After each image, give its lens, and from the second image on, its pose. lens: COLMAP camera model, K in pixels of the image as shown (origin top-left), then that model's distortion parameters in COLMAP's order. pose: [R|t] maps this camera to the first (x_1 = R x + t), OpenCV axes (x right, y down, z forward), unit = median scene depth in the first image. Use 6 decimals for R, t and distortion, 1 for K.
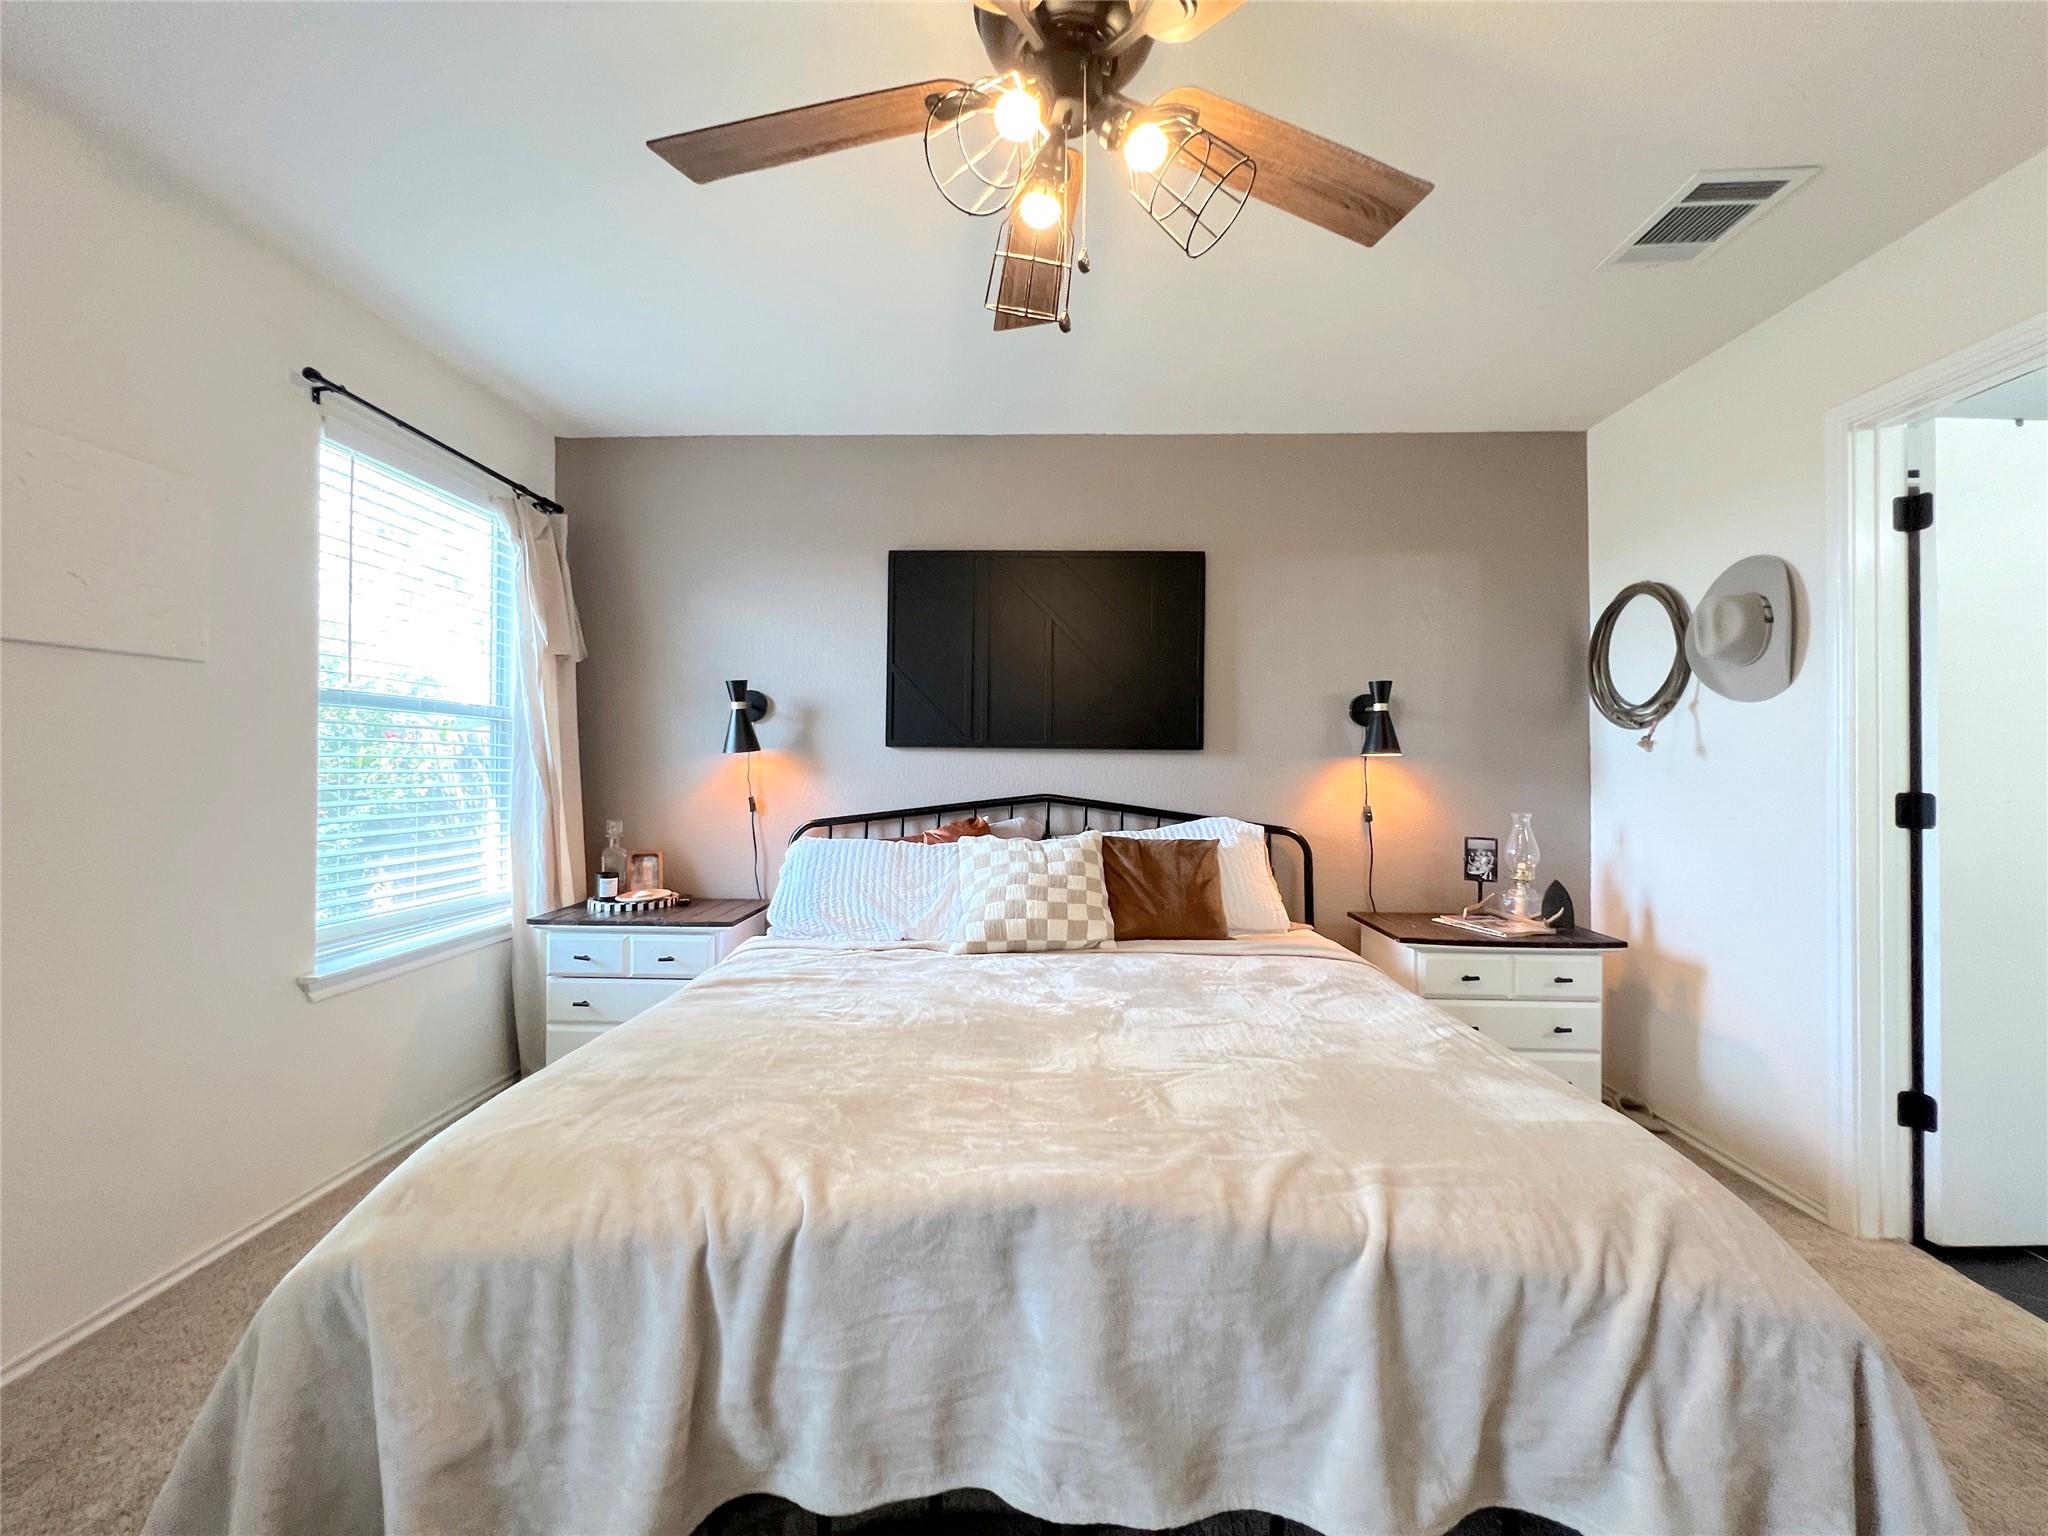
lens RADIAL K [[821.3, 0, 1024.1], [0, 821.3, 770.4], [0, 0, 1]] dist [-0.003644, 0.001157]
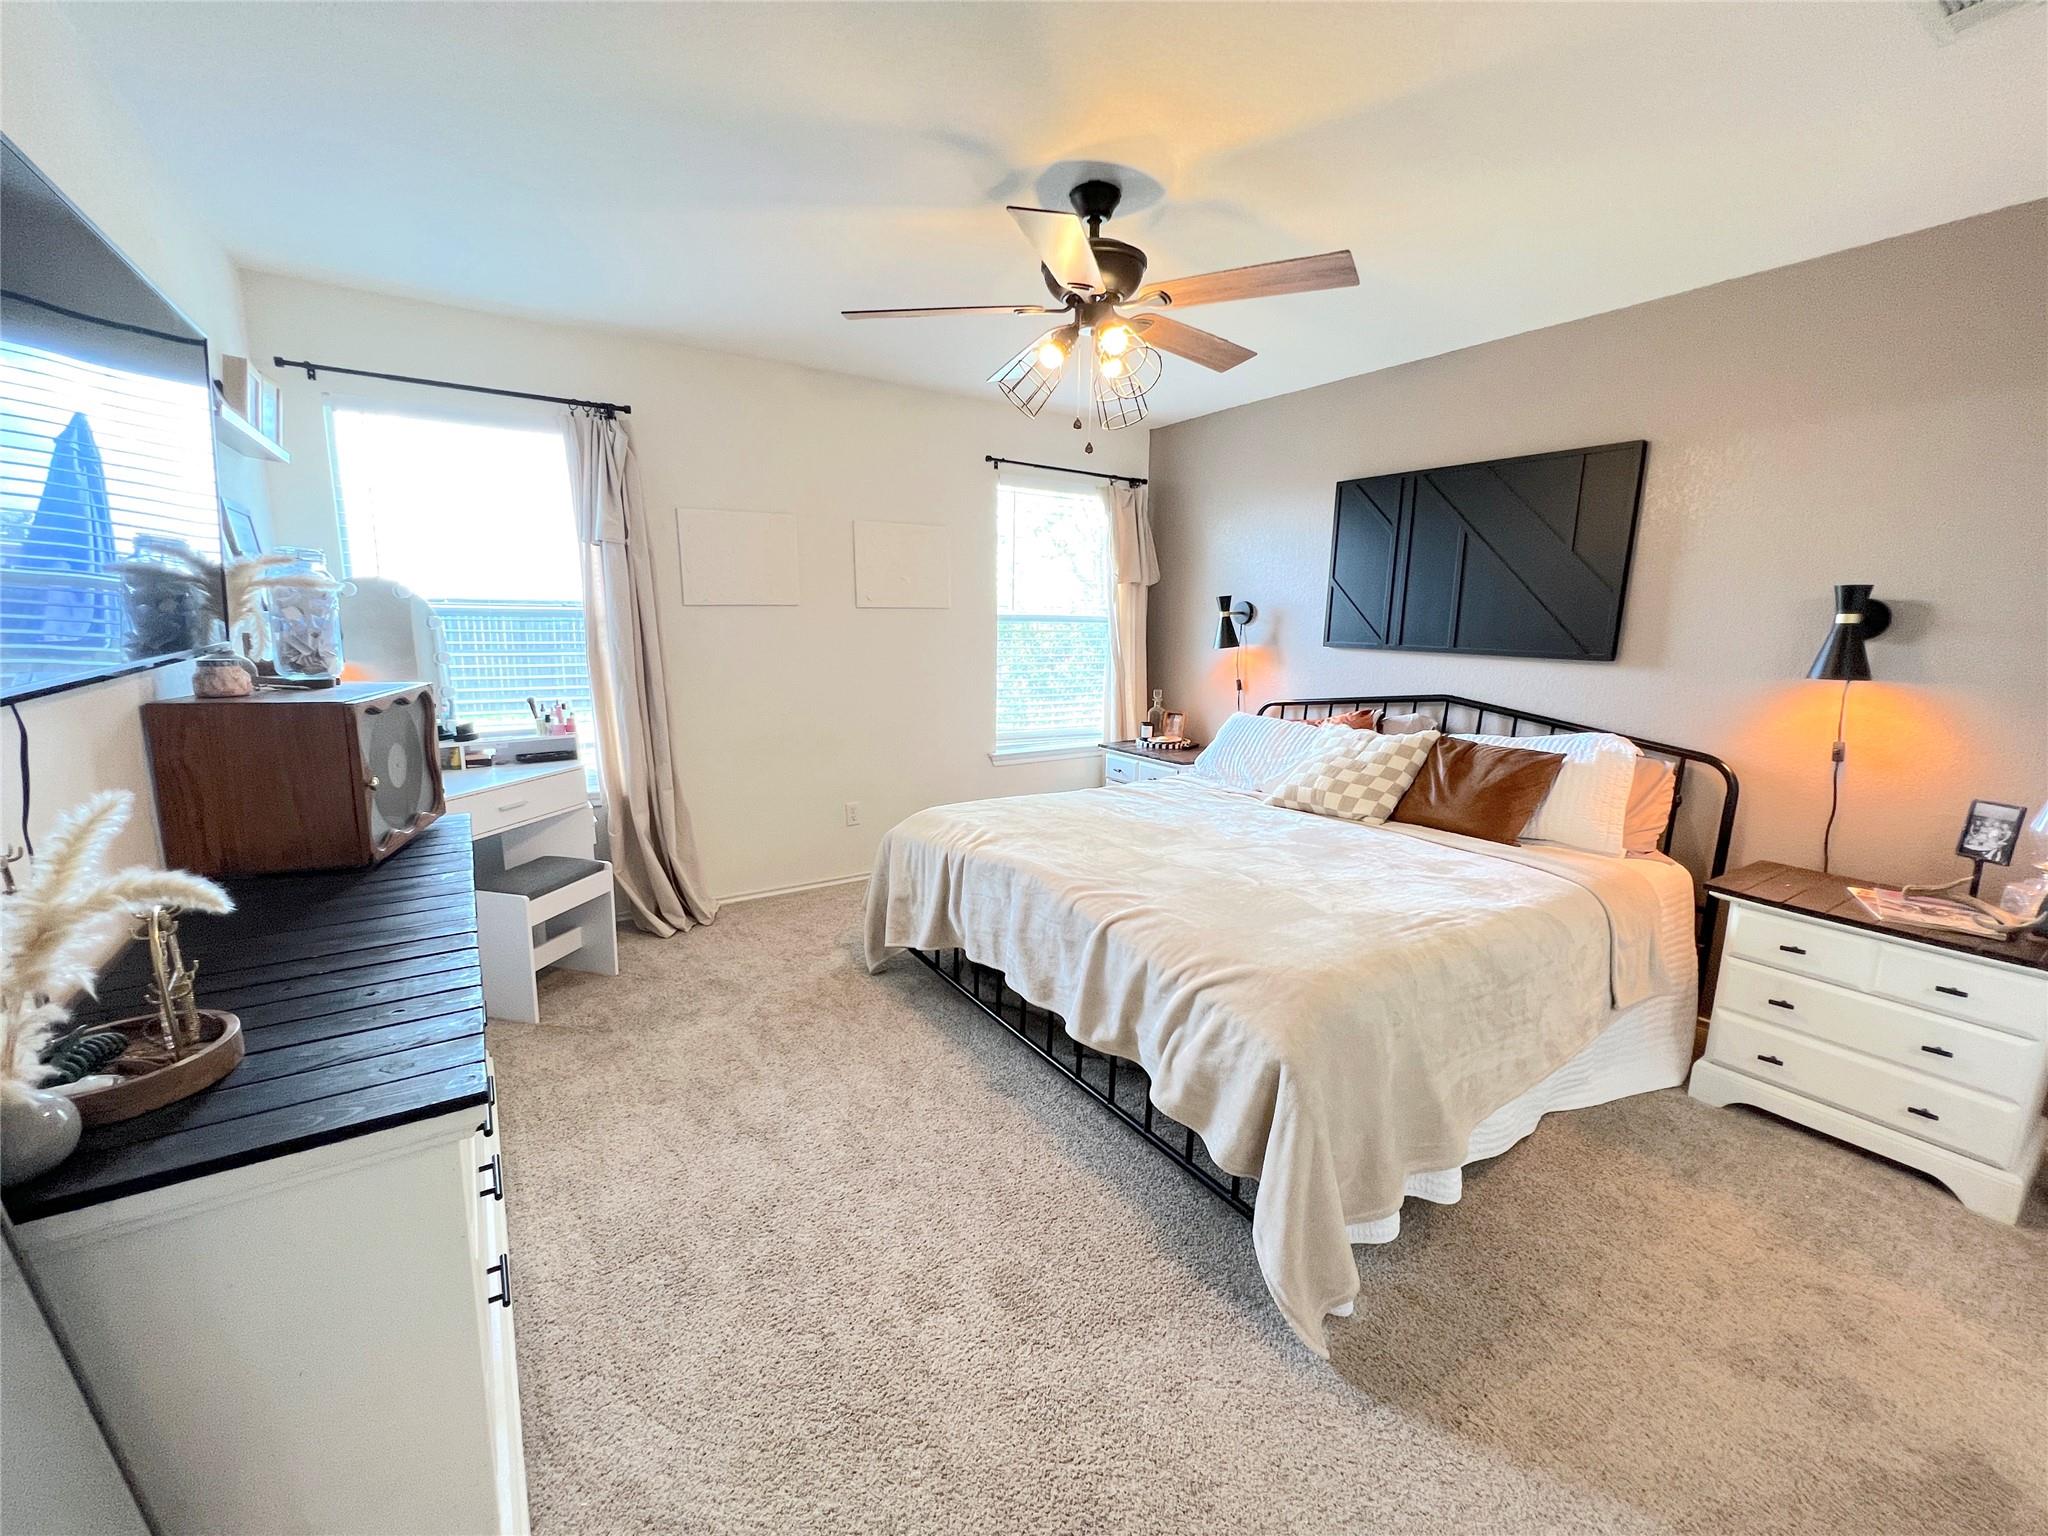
lens RADIAL K [[821.3, 0, 1022.5], [0, 821.3, 767.8], [0, 0, 1]] dist [-0.003644, 0.001157]
pose [[0.581162, 0.150616, -0.799729, 0.696384], [-0.017579, 0.984818, 0.172700, -0.064234], [0.813598, -0.086308, 0.574986, -0.125599]]
